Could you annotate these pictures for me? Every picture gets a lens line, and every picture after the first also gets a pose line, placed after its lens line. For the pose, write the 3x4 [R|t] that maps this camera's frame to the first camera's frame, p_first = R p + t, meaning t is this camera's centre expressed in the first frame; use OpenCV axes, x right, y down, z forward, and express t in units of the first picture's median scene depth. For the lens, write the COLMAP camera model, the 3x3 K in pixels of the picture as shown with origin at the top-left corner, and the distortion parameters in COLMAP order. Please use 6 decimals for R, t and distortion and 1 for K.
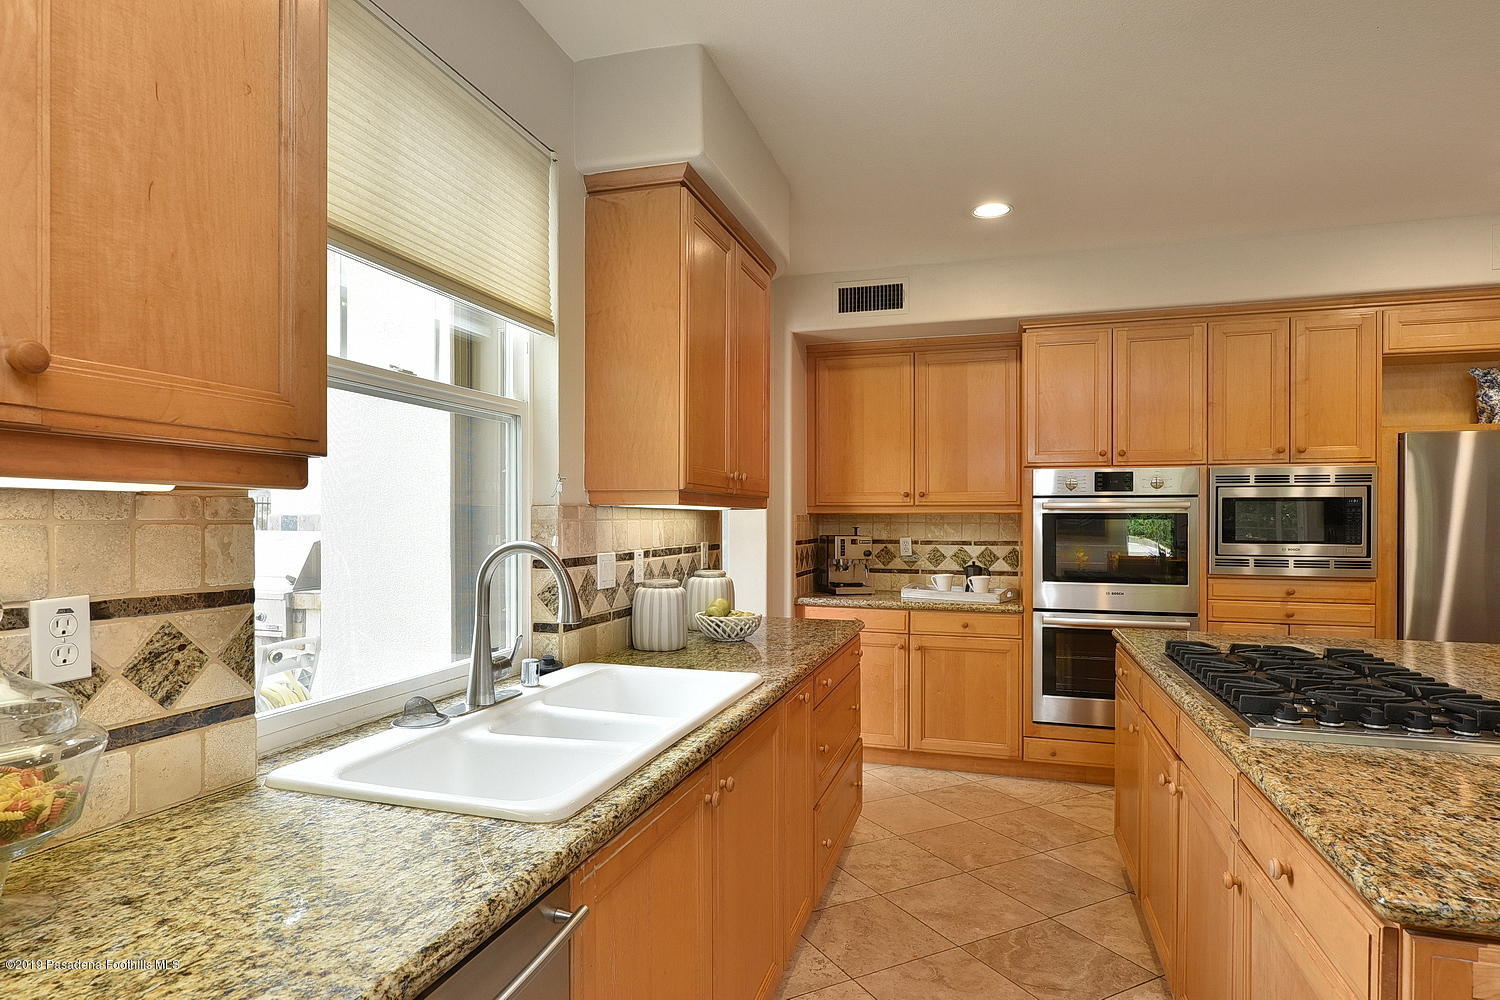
lens RADIAL K [[794.1, 0, 744.0], [0, 794.1, 525.1], [0, 0, 1]] dist [-0.025602, 0.000004]
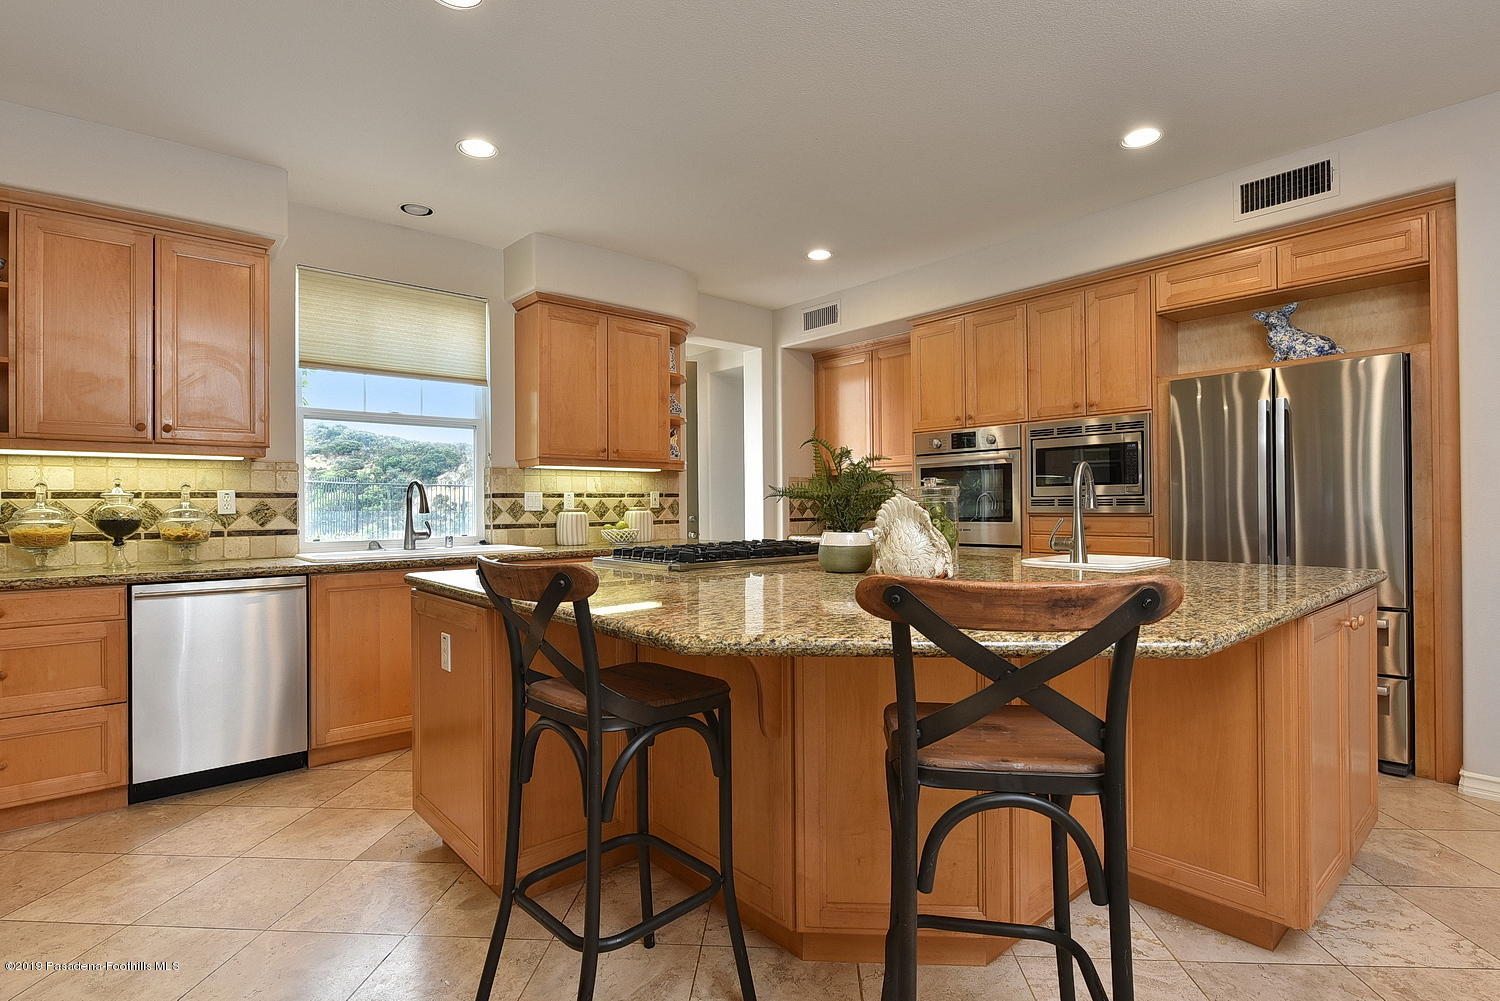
lens RADIAL K [[746.0, 0, 750.0], [0, 746.0, 500.5], [0, 0, 1]] dist [0.001586, -0.000559]
pose [[0.859565, -0.014689, -0.510816, 1.104654], [0.007983, 0.999851, -0.015320, 0.078842], [0.510965, 0.009091, 0.859554, -0.271804]]
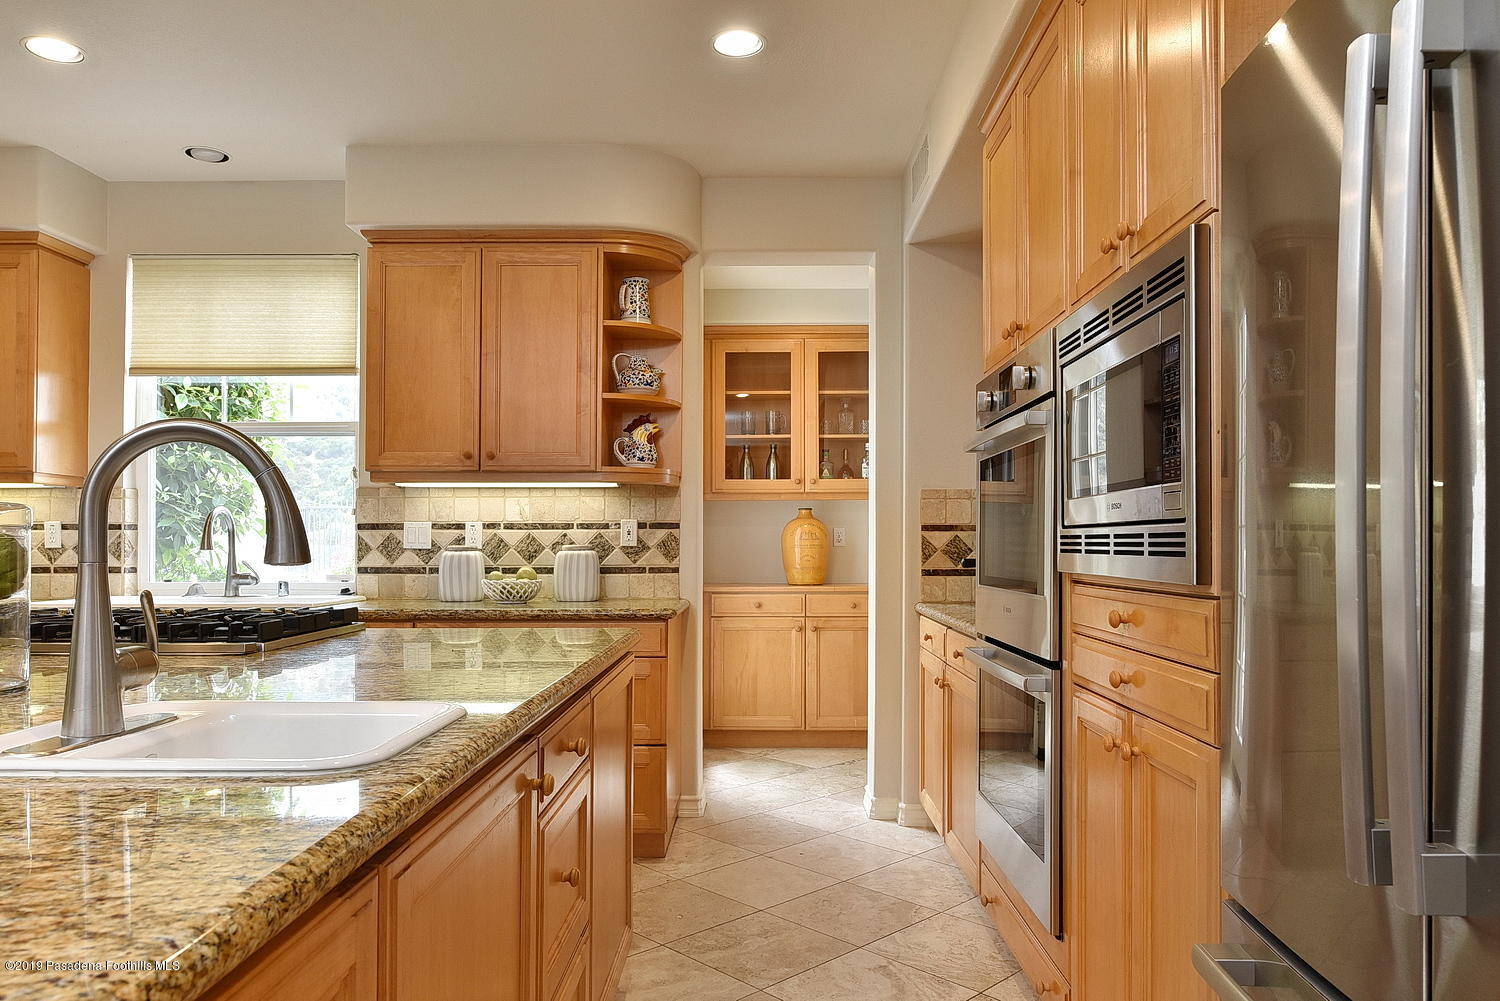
lens RADIAL K [[1026.0, 0, 752.2], [0, 1026.0, 539.0], [0, 0, 1]] dist [0.001681, 0.001459]
pose [[0.293266, -0.007145, -0.956004, 1.503805], [-0.006695, 0.999932, -0.009527, 0.069252], [0.956007, 0.009194, 0.293198, 0.939107]]
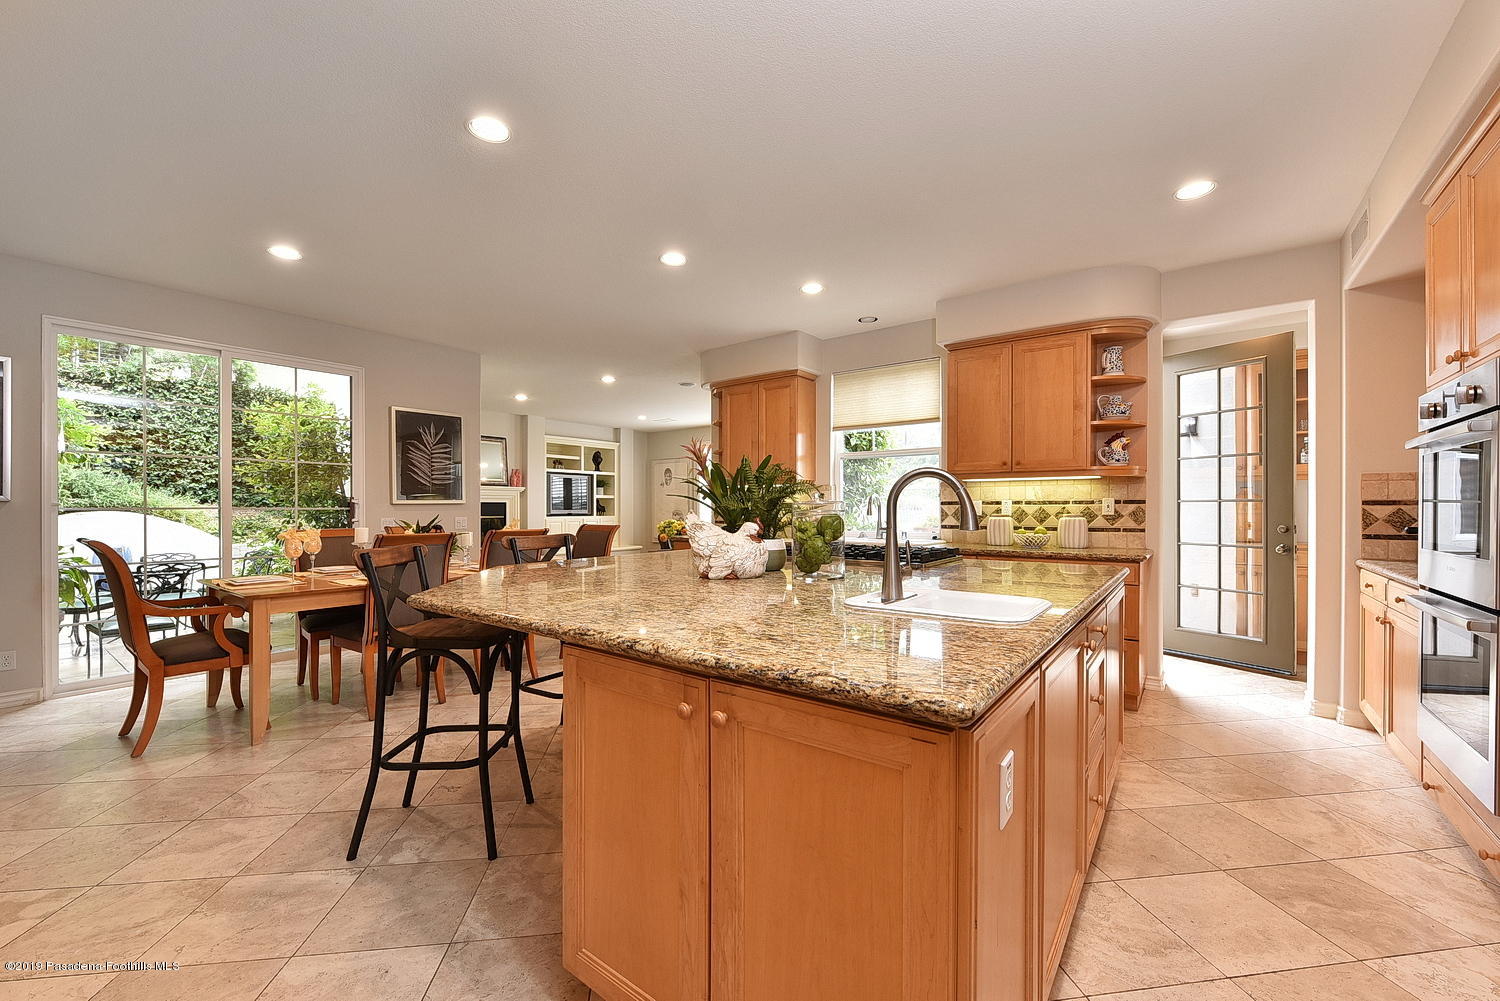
lens RADIAL K [[603.5, 0, 756.1], [0, 603.5, 506.8], [0, 0, 1]] dist [-0.003844, -0.000717]
pose [[-0.323587, -0.005116, -0.946185, 1.627200], [-0.009200, 0.999955, -0.002261, 0.058202], [0.946154, 0.007973, -0.323620, 0.879593]]
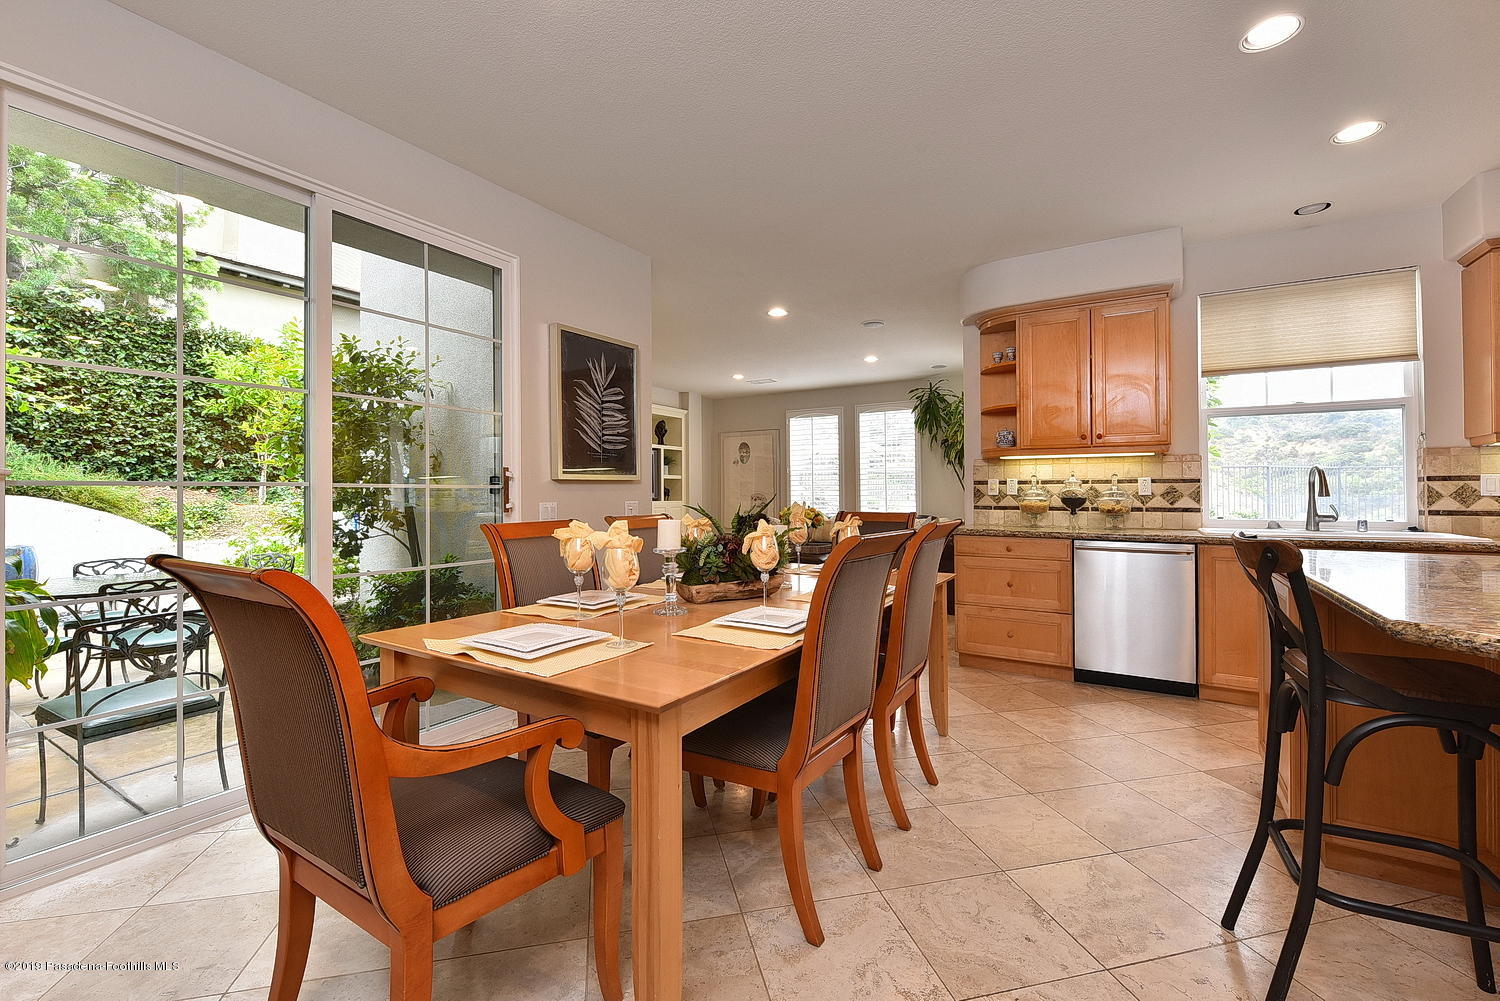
lens RADIAL K [[622.0, 0, 751.0], [0, 622.0, 485.1], [0, 0, 1]] dist [-0.002966, -0.000266]
pose [[-0.226932, -0.015903, -0.973781, 1.296653], [-0.007908, 0.999864, -0.014486, 0.080469], [0.973879, 0.004413, -0.227027, -0.194348]]
